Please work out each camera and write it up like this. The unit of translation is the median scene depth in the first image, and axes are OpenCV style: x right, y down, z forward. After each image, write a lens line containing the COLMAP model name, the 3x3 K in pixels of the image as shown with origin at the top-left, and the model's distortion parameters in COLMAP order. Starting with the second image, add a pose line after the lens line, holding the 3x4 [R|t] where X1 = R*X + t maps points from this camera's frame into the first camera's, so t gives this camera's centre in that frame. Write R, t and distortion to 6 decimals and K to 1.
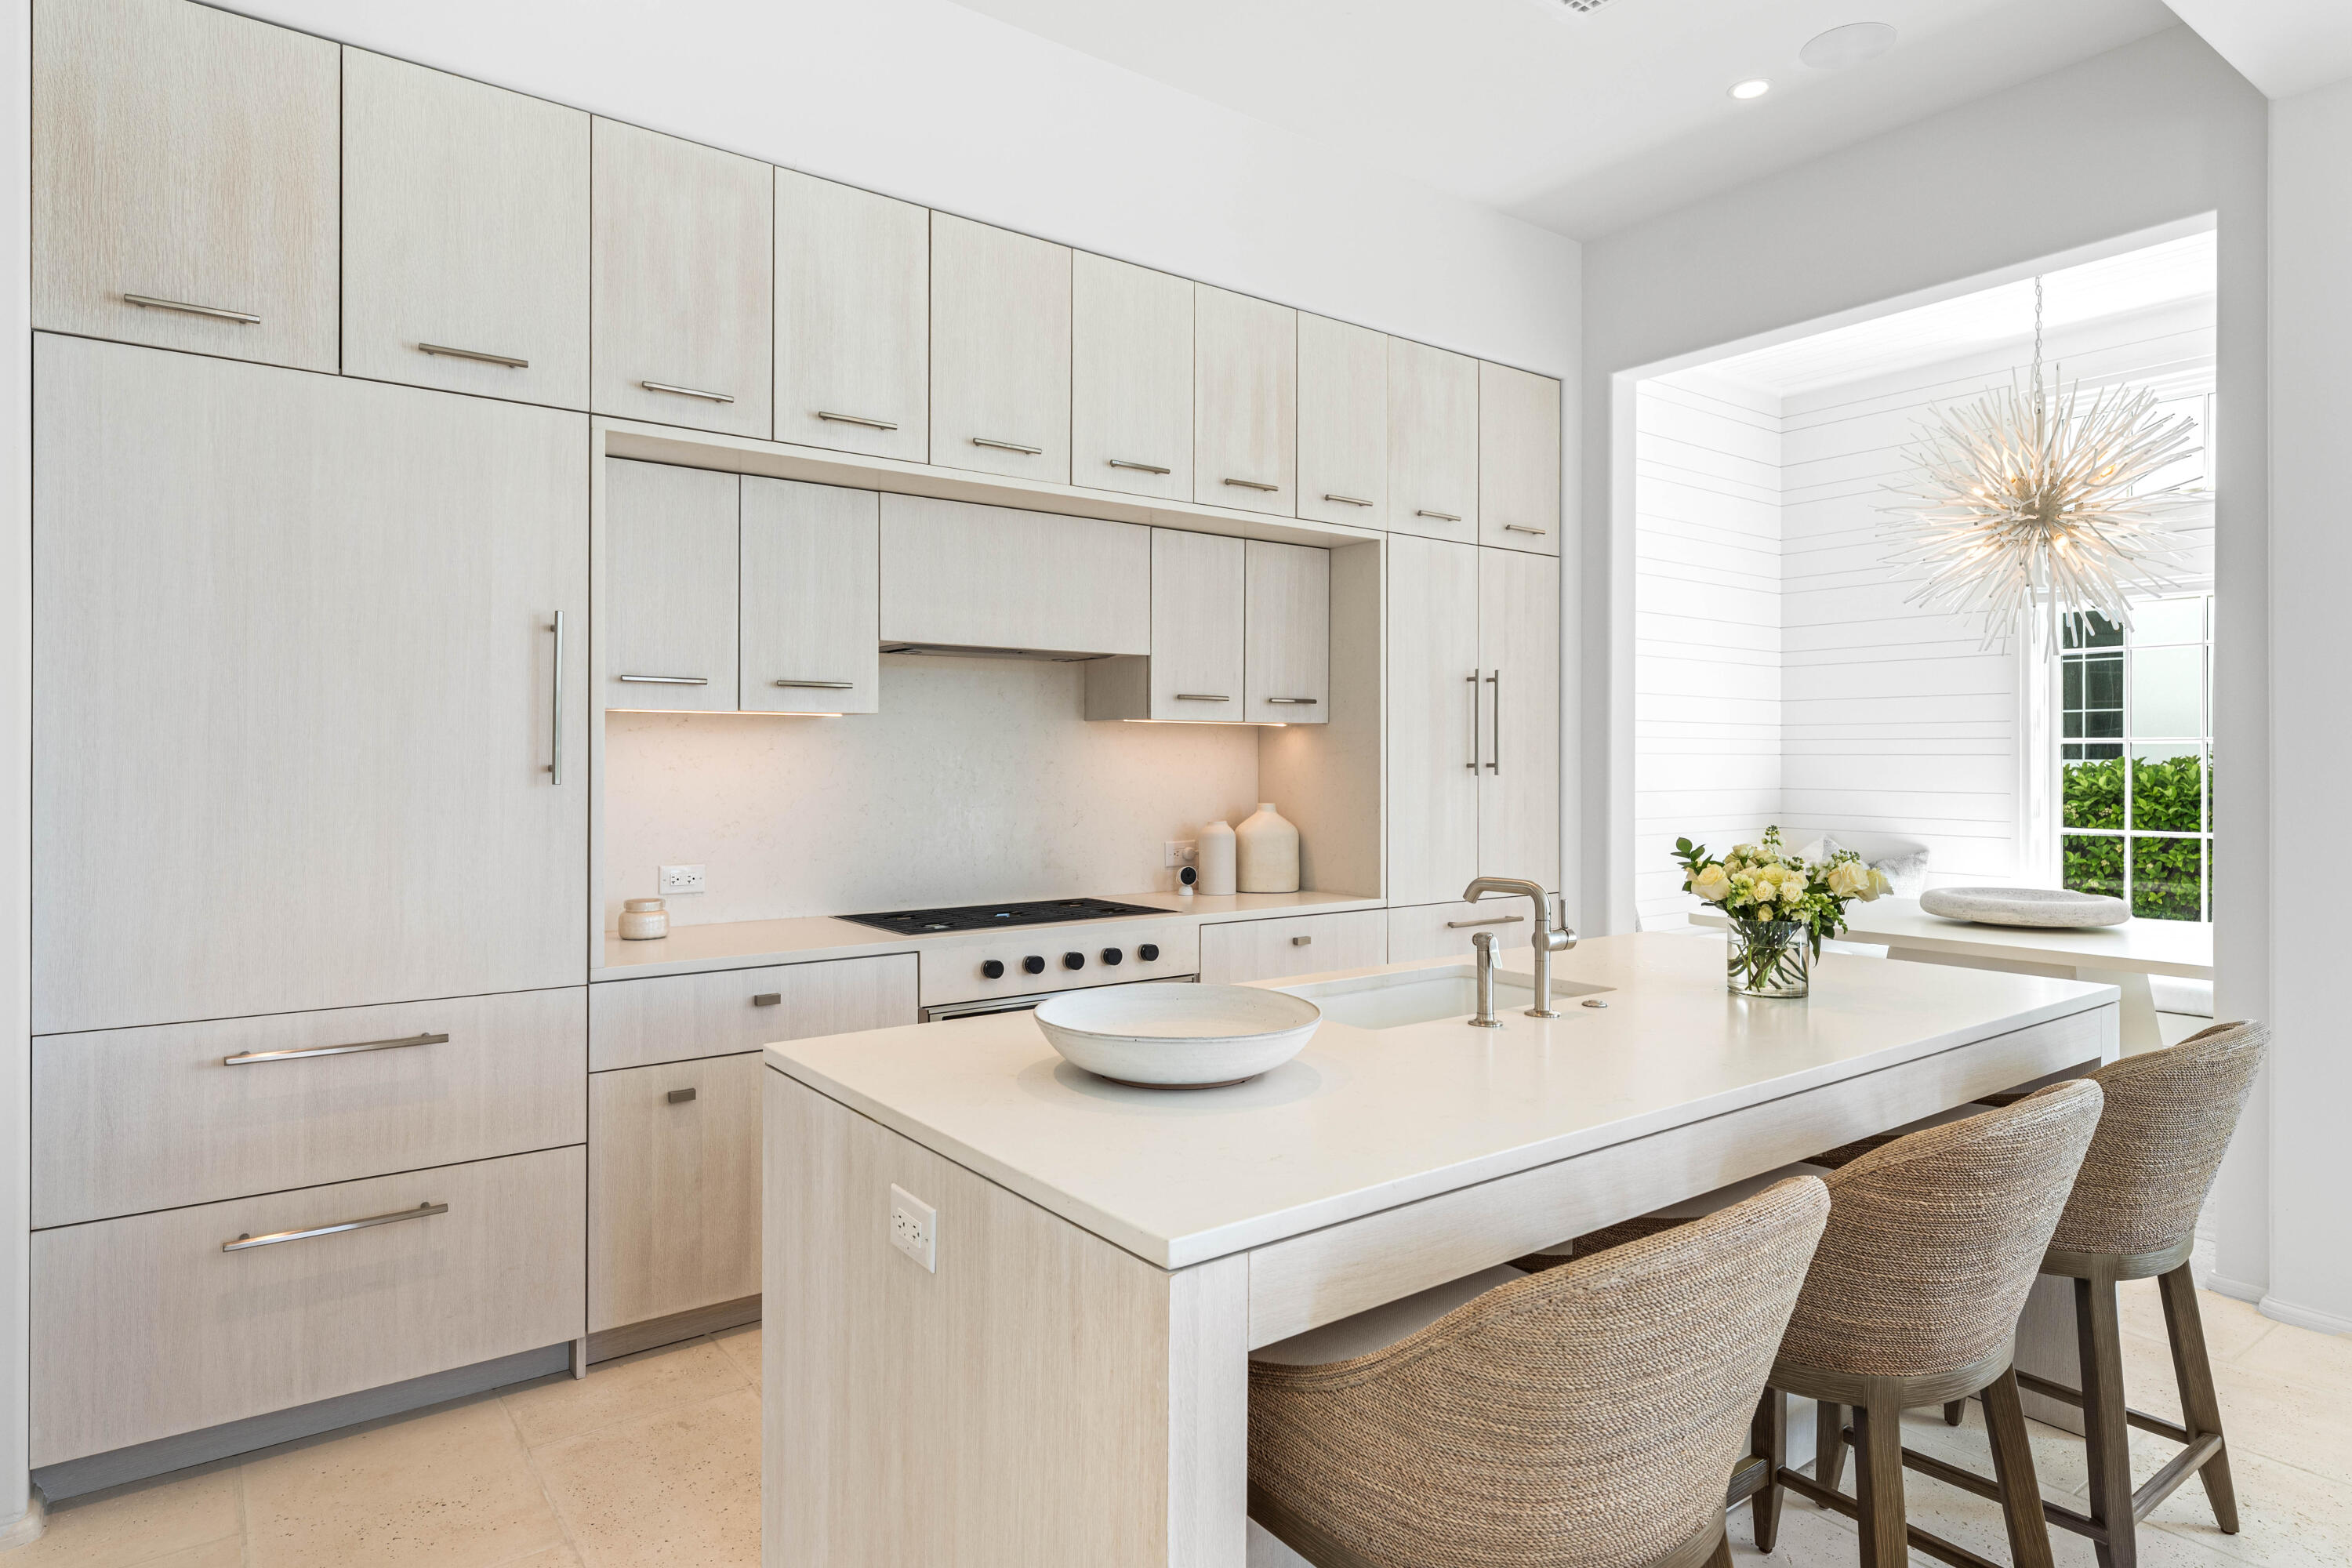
lens RADIAL K [[1333.2, 0, 1186.4], [0, 1333.2, 763.4], [0, 0, 1]] dist [0.006401, -0.002412]
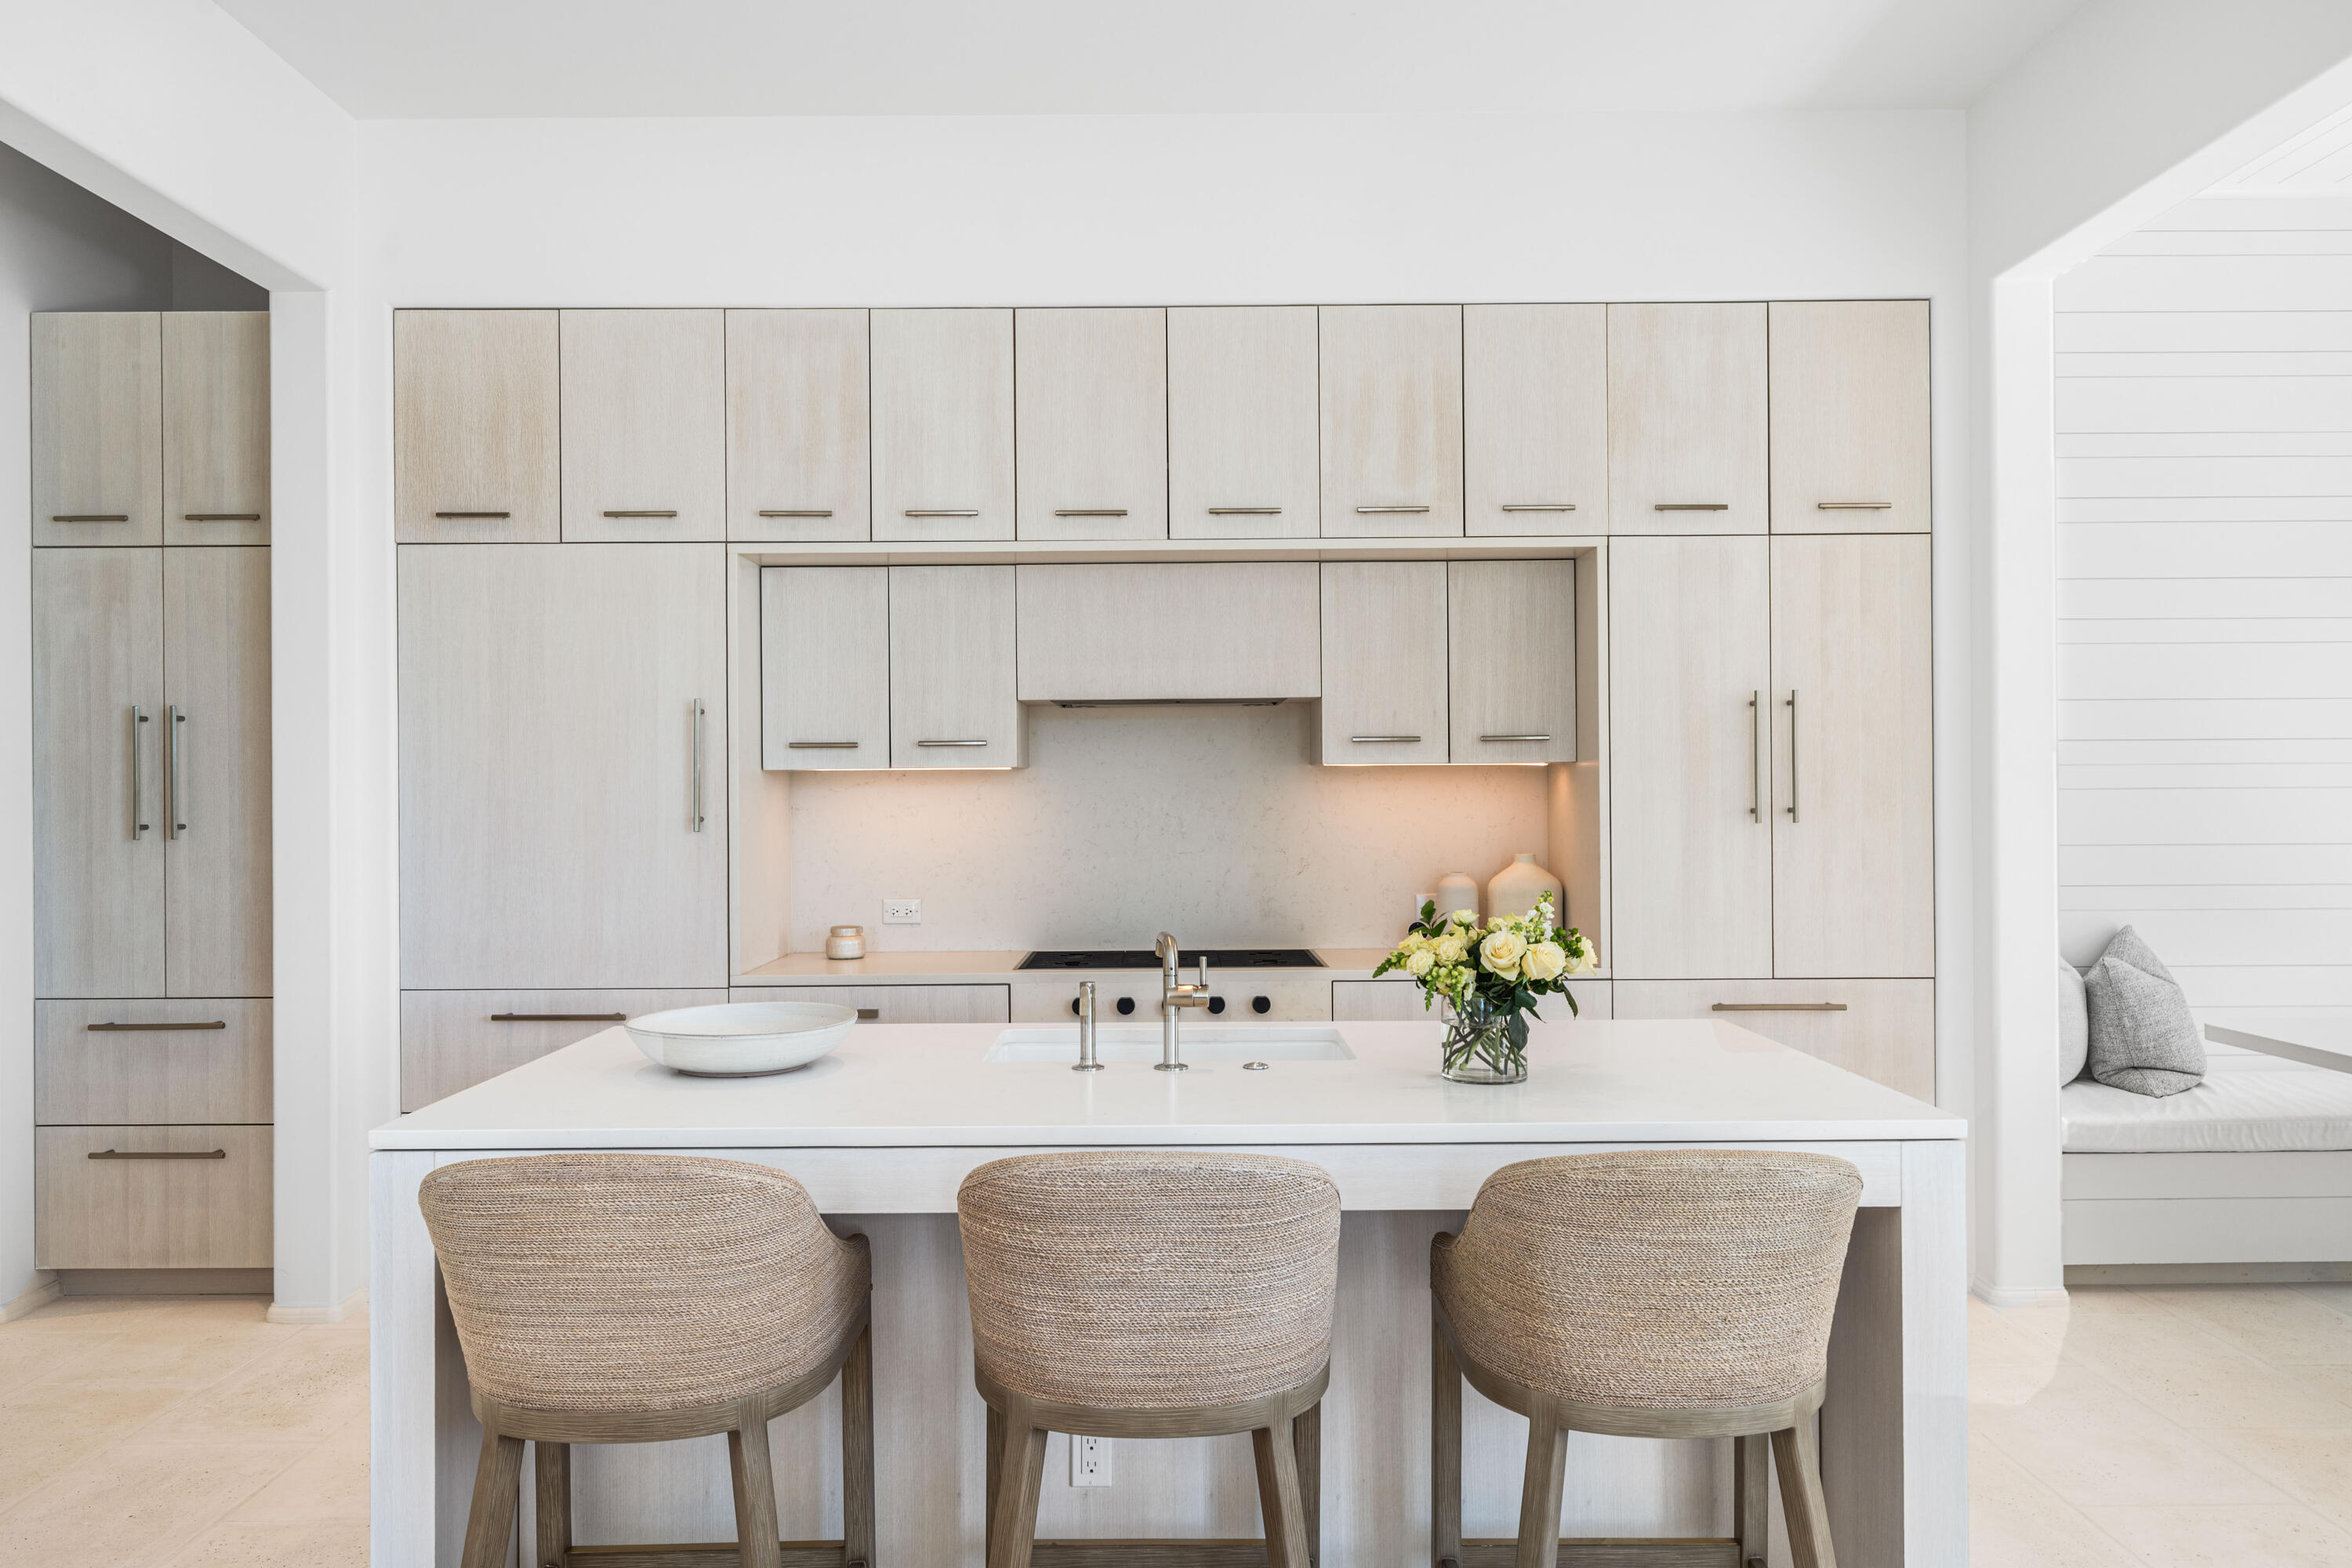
lens RADIAL K [[1632.3, 0, 1179.4], [0, 1632.3, 785.1], [0, 0, 1]] dist [0.003005, 0.004447]
pose [[0.799136, -0.009374, -0.601077, 0.674320], [0.007144, 0.999956, -0.006096, -0.013054], [0.601107, 0.000577, 0.799168, 0.007019]]
